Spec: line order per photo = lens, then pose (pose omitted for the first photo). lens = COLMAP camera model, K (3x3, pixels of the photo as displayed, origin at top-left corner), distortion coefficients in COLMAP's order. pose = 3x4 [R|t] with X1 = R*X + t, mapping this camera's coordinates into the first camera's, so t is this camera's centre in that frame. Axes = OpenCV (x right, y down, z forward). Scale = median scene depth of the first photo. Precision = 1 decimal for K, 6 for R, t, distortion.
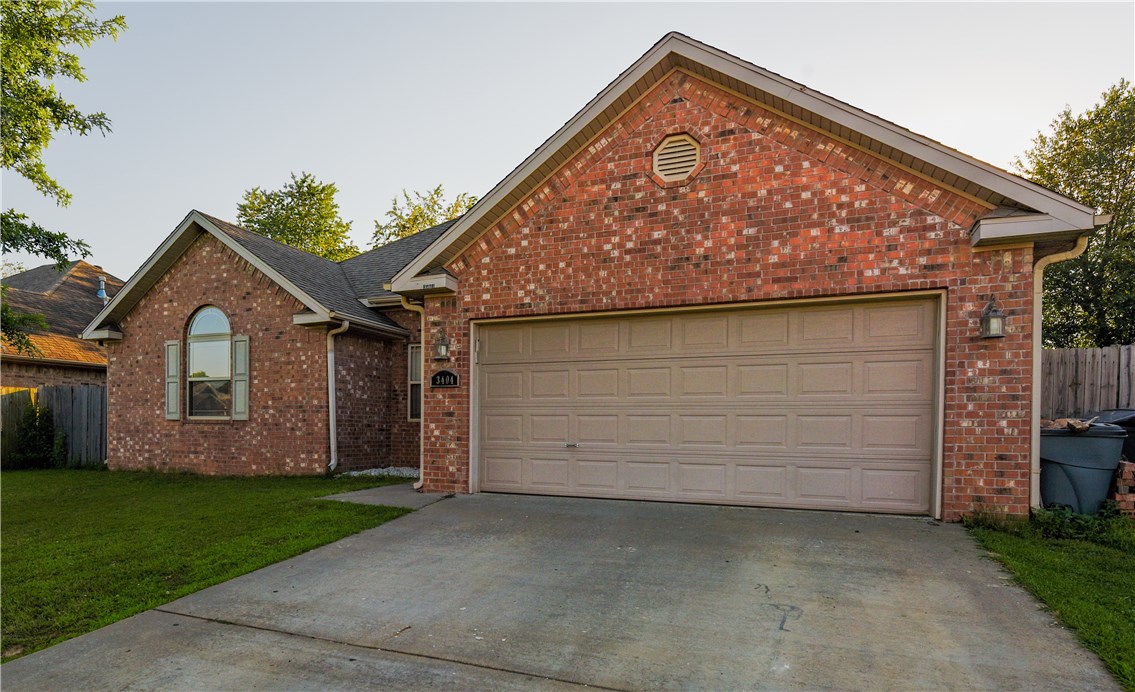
lens RADIAL K [[677.7, 0, 490.5], [0, 677.7, 435.4], [0, 0, 1]] dist [-0.003560, -0.000497]
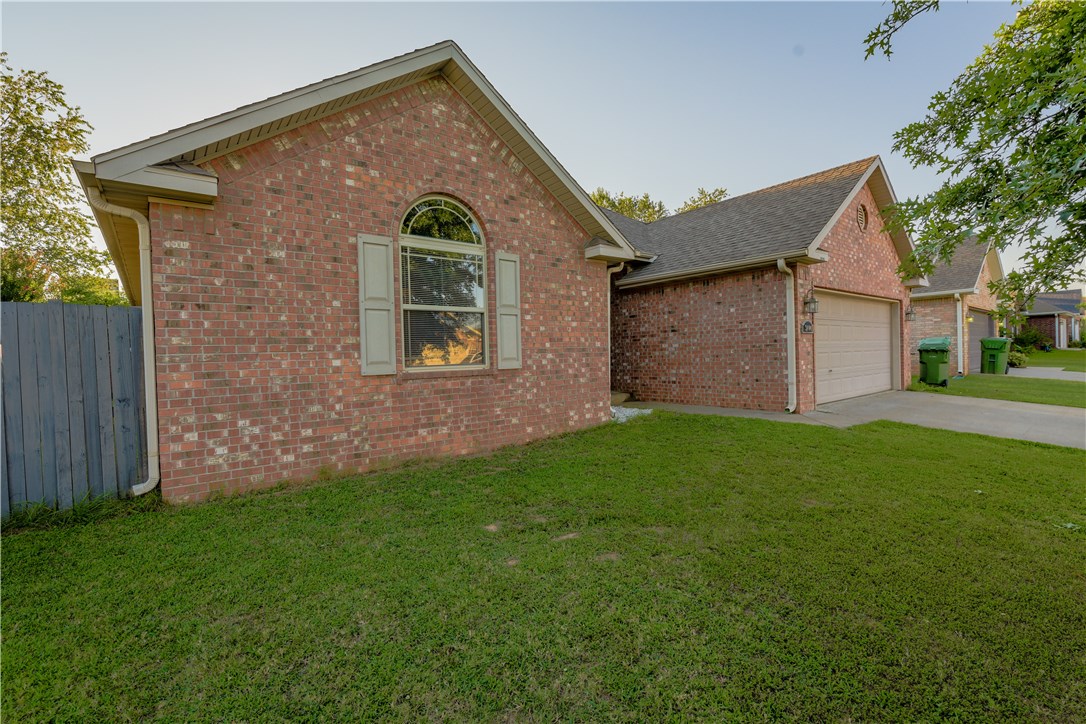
lens RADIAL K [[474.5, 0, 545.7], [0, 474.5, 358.7], [0, 0, 1]] dist [-0.006959, -0.002535]
pose [[0.446928, -0.029494, 0.894083, -1.179144], [0.039881, 0.999120, 0.013023, -0.056337], [-0.893680, 0.029836, 0.447711, 1.075115]]
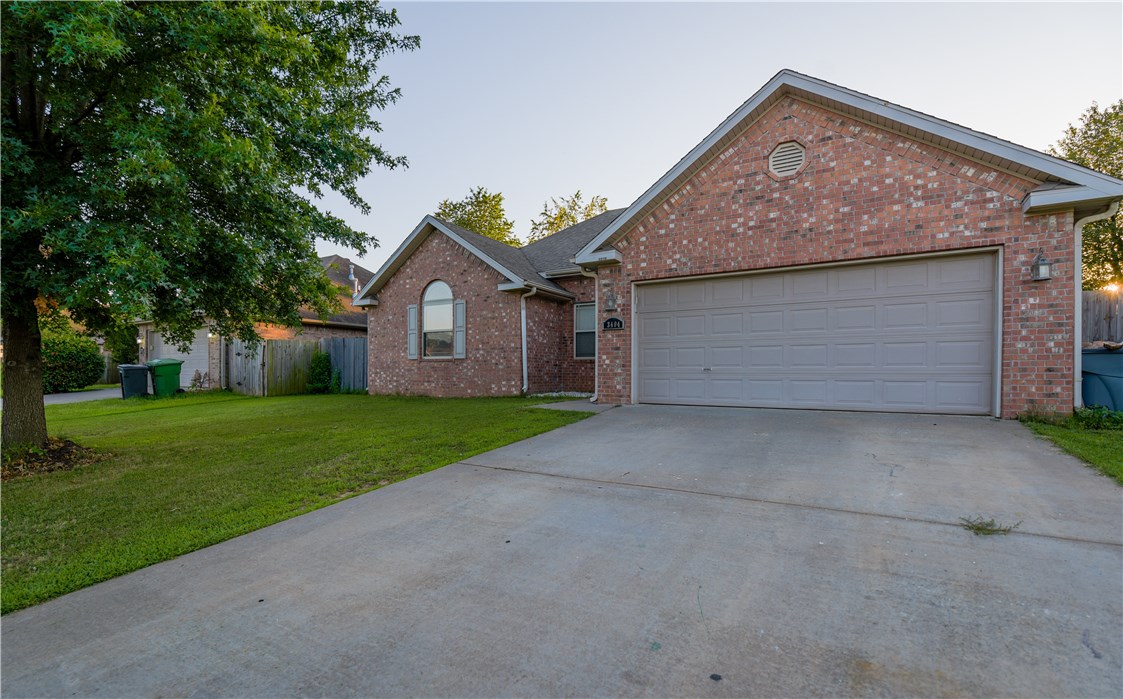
lens RADIAL K [[511.5, 0, 542.6], [0, 511.5, 377.4], [0, 0, 1]] dist [-0.010107, -0.002860]
pose [[0.991757, -0.005431, -0.128015, -0.080063], [0.004769, 0.999974, -0.005477, 0.035467], [0.128041, 0.004821, 0.991757, -0.084311]]
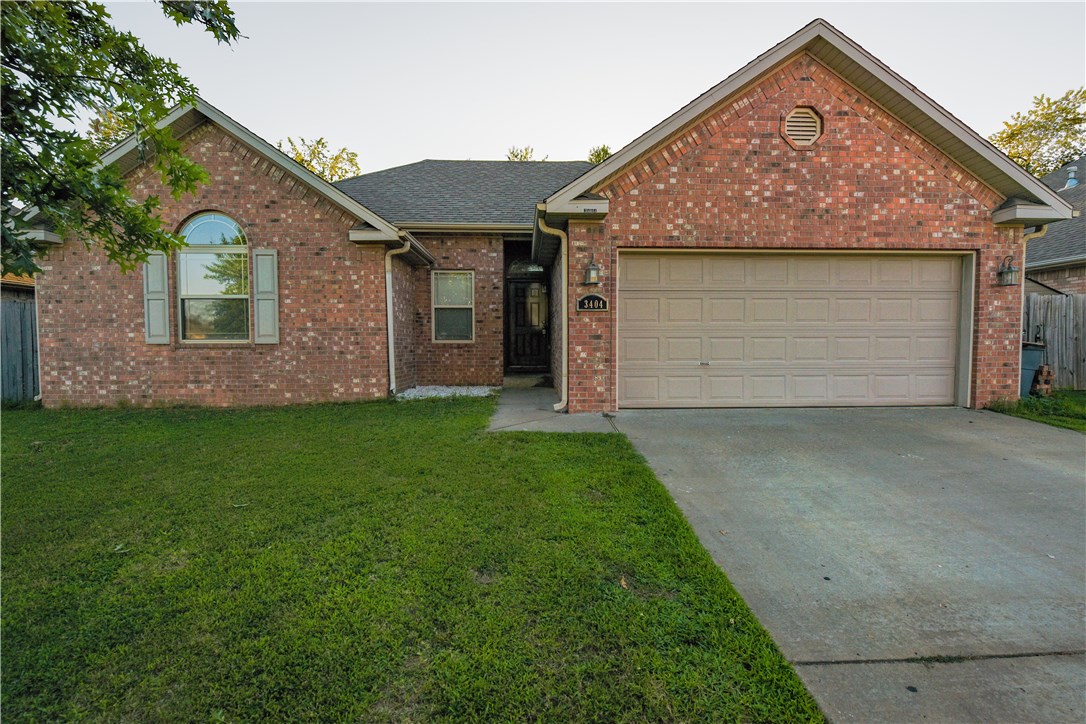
lens RADIAL K [[474.5, 0, 548.4], [0, 474.5, 362.3], [0, 0, 1]] dist [-0.006959, -0.002535]
pose [[0.887632, -0.029385, 0.459616, -0.477170], [0.016334, 0.999343, 0.032346, -0.017592], [-0.460264, -0.021204, 0.887529, 0.396055]]
